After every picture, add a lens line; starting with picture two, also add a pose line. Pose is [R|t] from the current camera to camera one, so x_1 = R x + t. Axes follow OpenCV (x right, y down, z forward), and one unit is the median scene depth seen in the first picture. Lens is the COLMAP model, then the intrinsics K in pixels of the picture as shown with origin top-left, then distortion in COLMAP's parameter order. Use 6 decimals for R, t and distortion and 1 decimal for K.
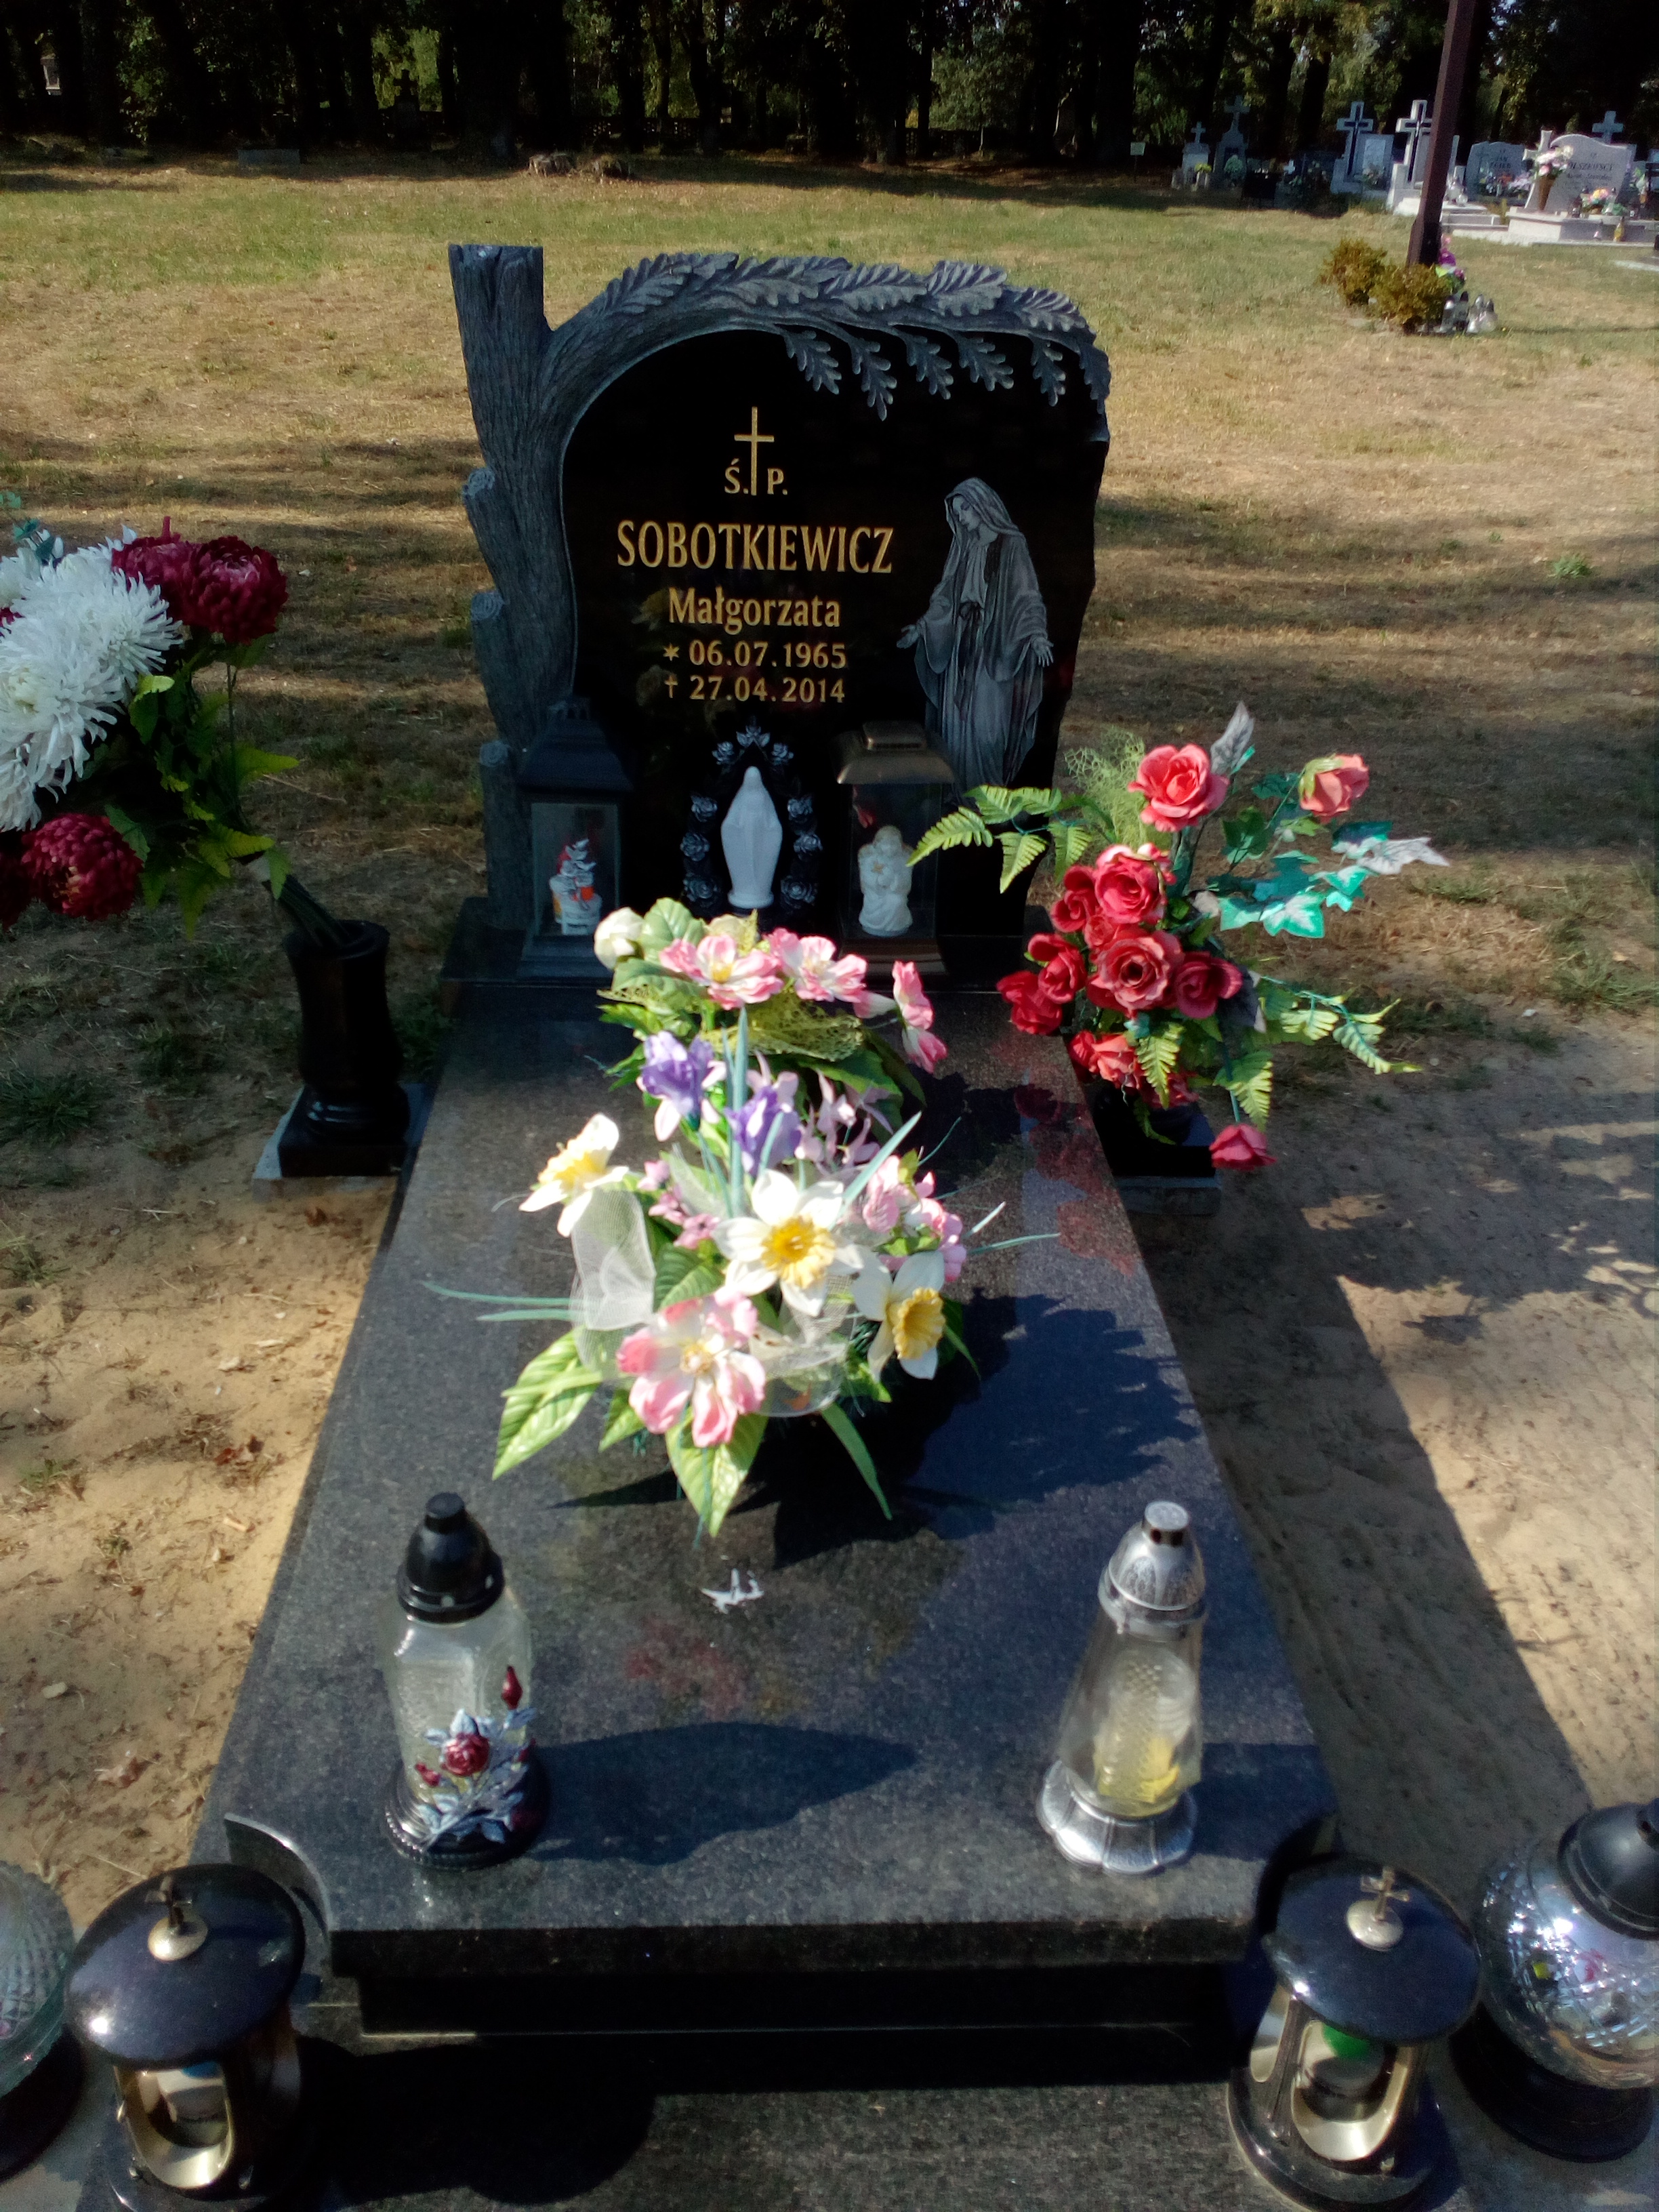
lens RADIAL K [[1786.0, 0, 832.7], [0, 1786.0, 1011.8], [0, 0, 1]] dist [0.064708, -0.131225]
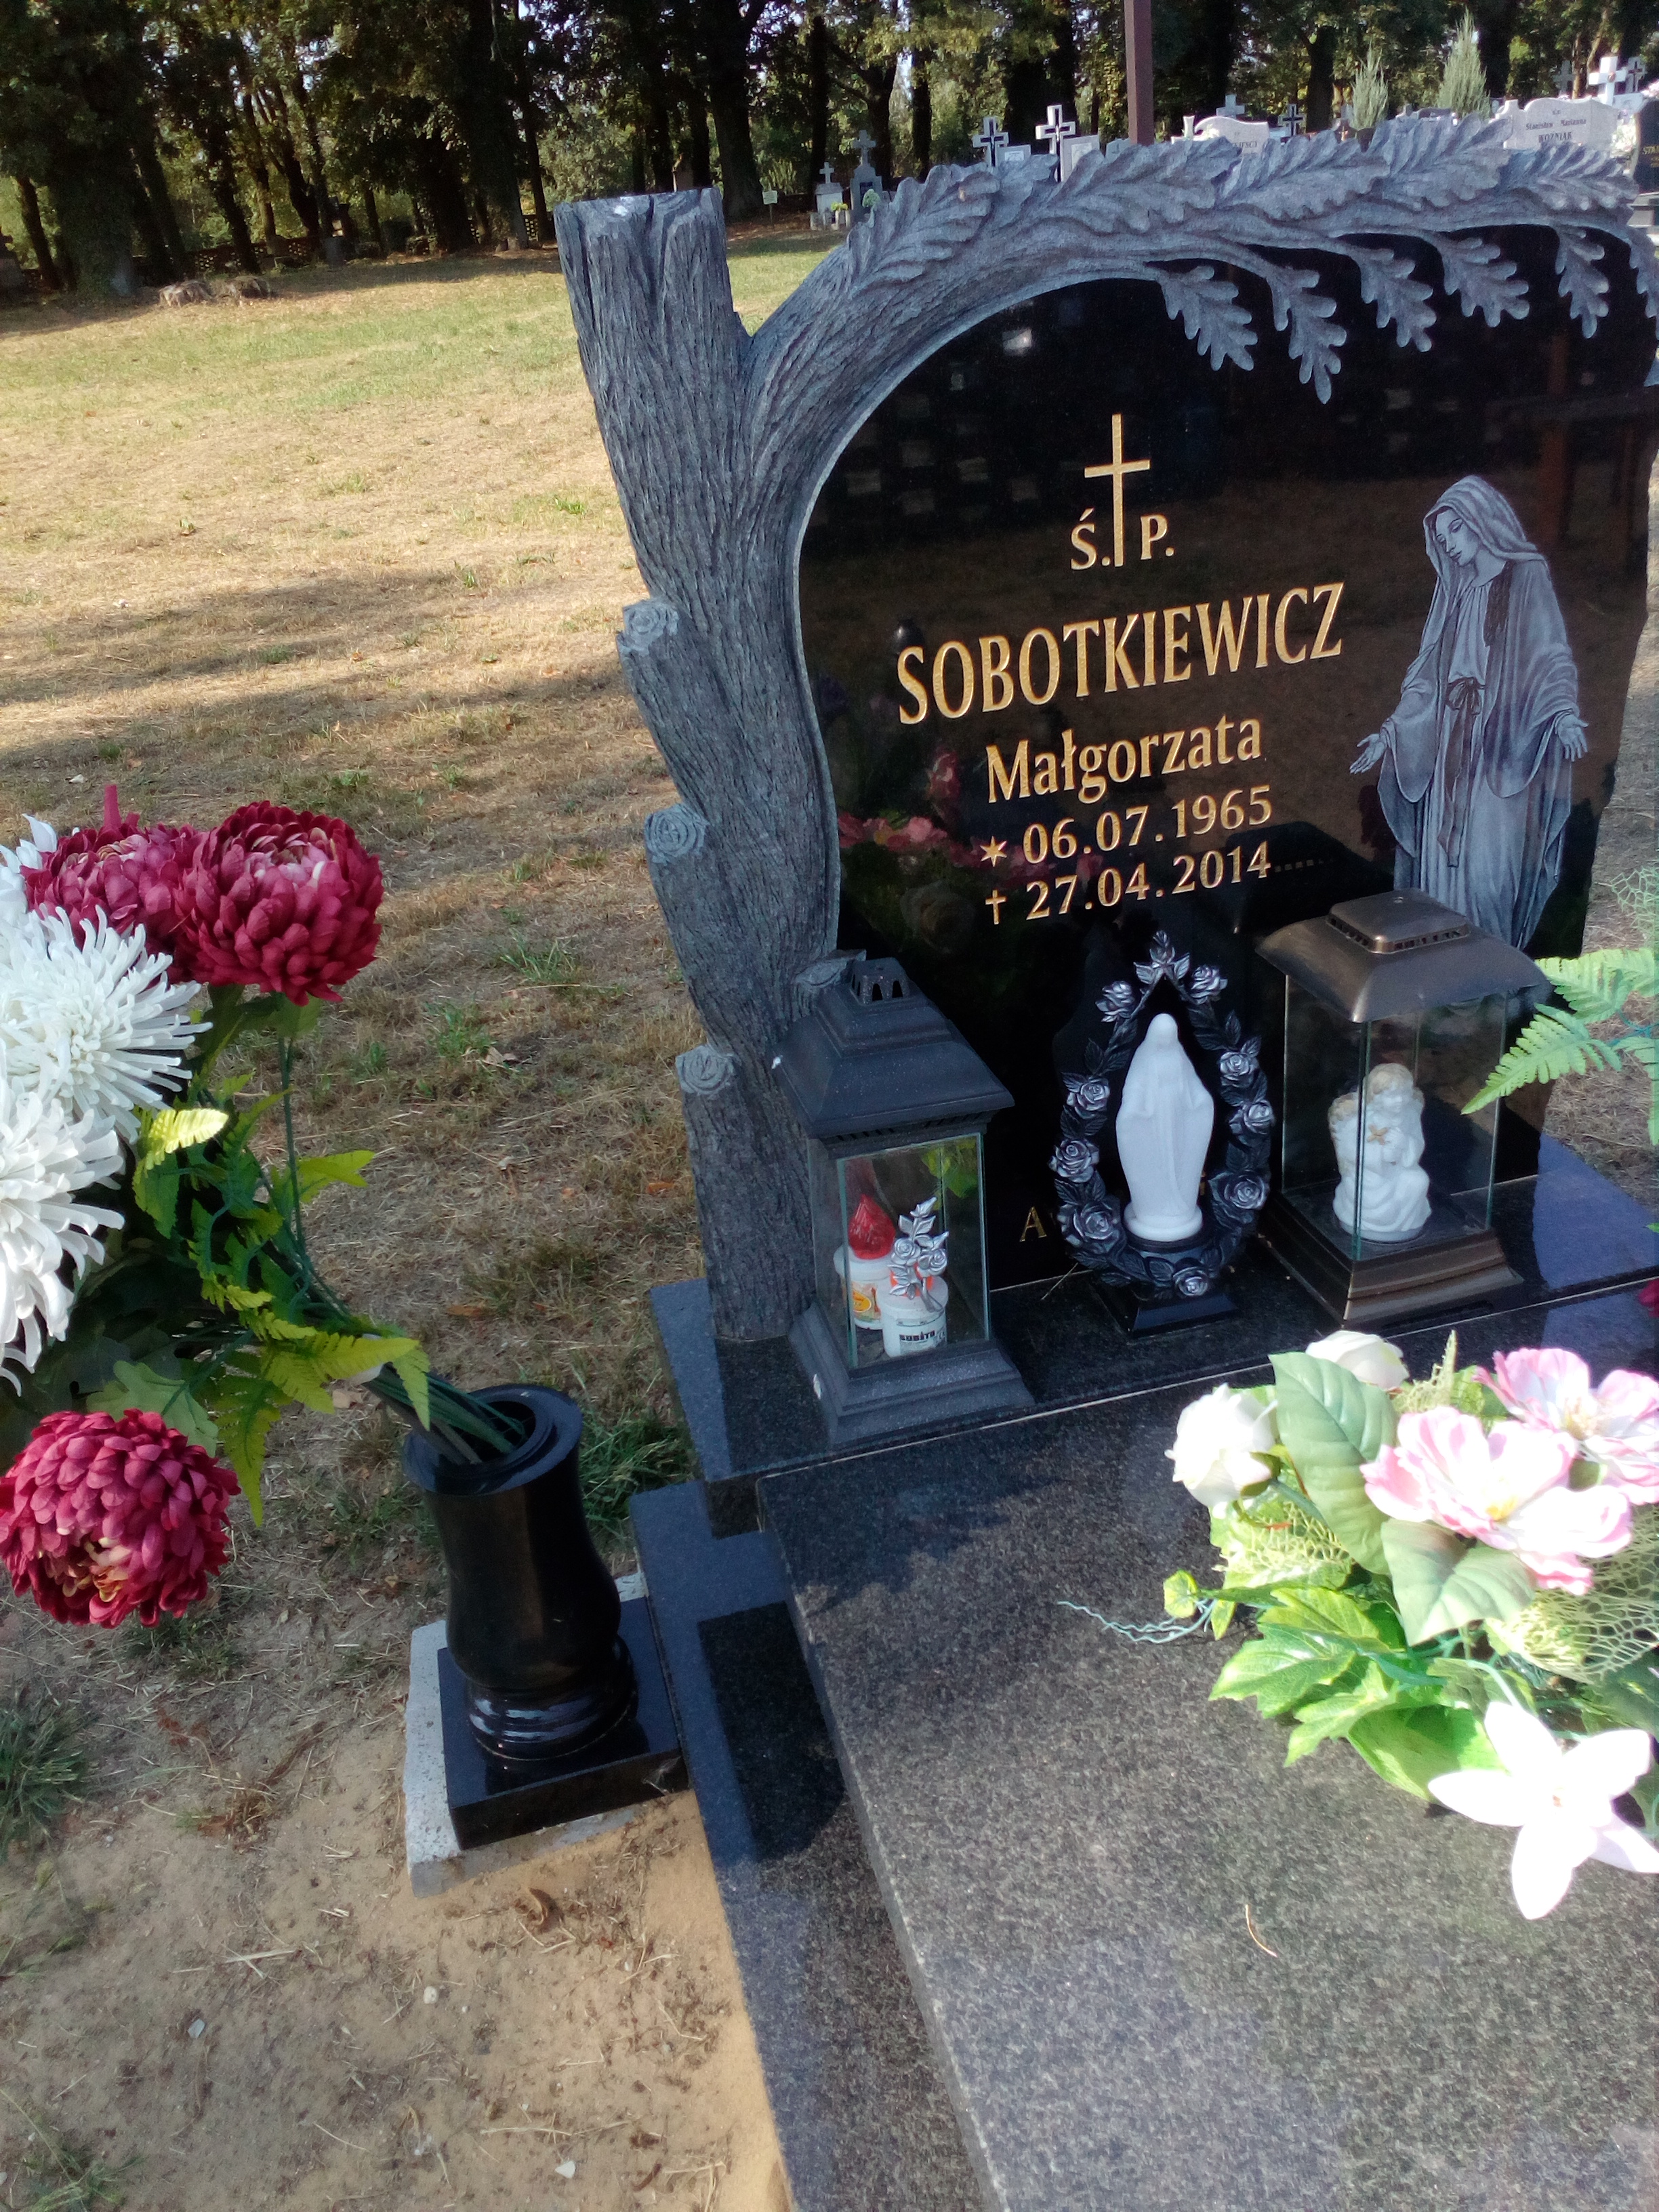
lens RADIAL K [[1817.8, 0, 829.6], [0, 1817.8, 1048.0], [0, 0, 1]] dist [0.066257, -0.148909]
pose [[0.969389, -0.201238, 0.140669, -0.246681], [0.205078, 0.978657, -0.013206, -0.144679], [-0.135009, 0.041649, 0.989969, 0.427717]]
